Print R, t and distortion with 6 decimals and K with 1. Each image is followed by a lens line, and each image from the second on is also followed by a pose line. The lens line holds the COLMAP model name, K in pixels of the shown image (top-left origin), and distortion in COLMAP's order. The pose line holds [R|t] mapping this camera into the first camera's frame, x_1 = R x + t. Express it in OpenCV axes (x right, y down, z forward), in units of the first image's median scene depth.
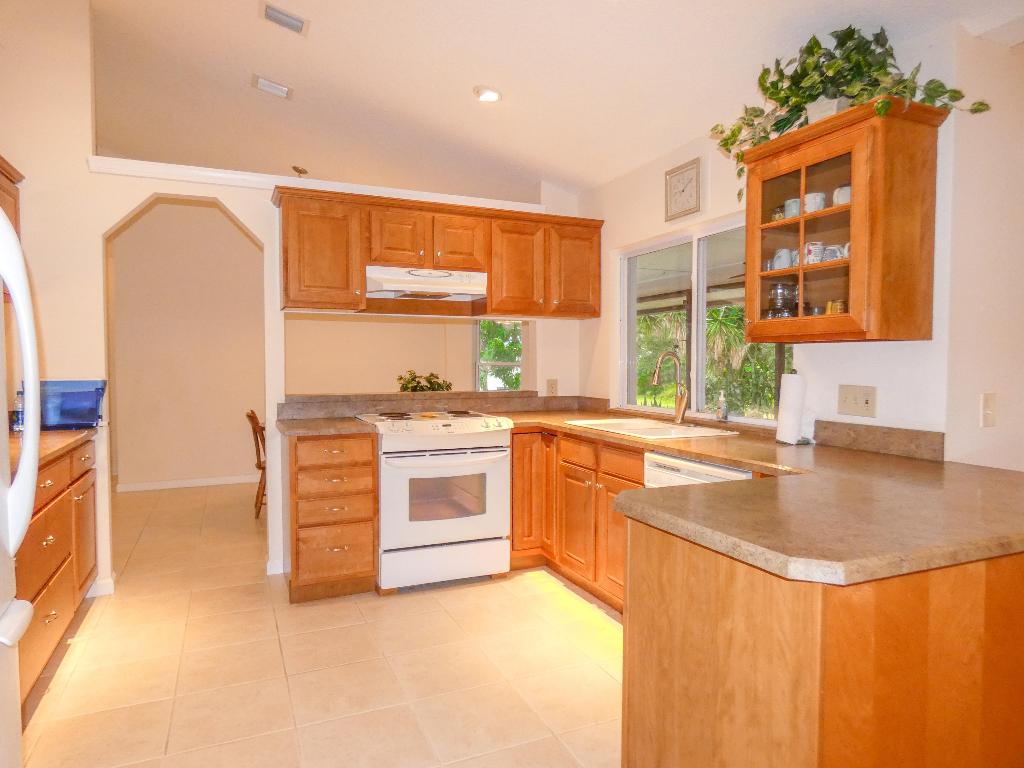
lens RADIAL K [[627.6, 0, 512.6], [0, 627.6, 385.0], [0, 0, 1]] dist [-0.021877, -0.002429]
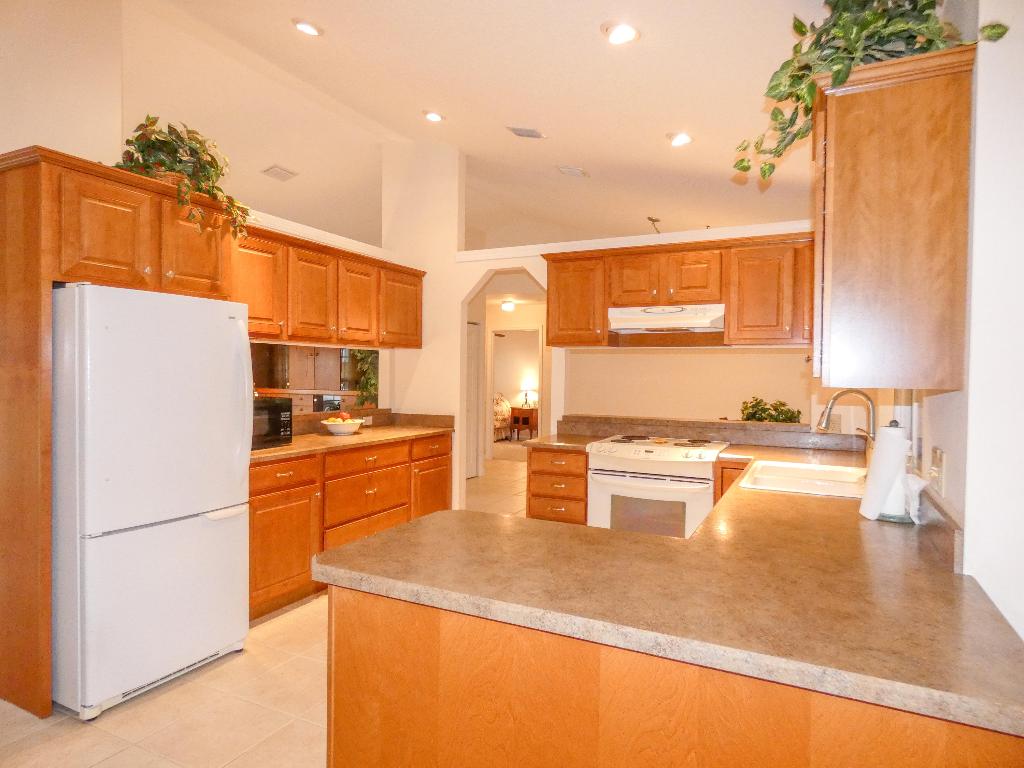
lens RADIAL K [[627.6, 0, 510.6], [0, 627.6, 382.6], [0, 0, 1]] dist [-0.021877, -0.002429]
pose [[0.626994, 0.017470, -0.778828, 0.567213], [-0.041064, 0.999100, -0.010647, -0.031952], [0.777941, 0.038657, 0.627147, 0.128755]]
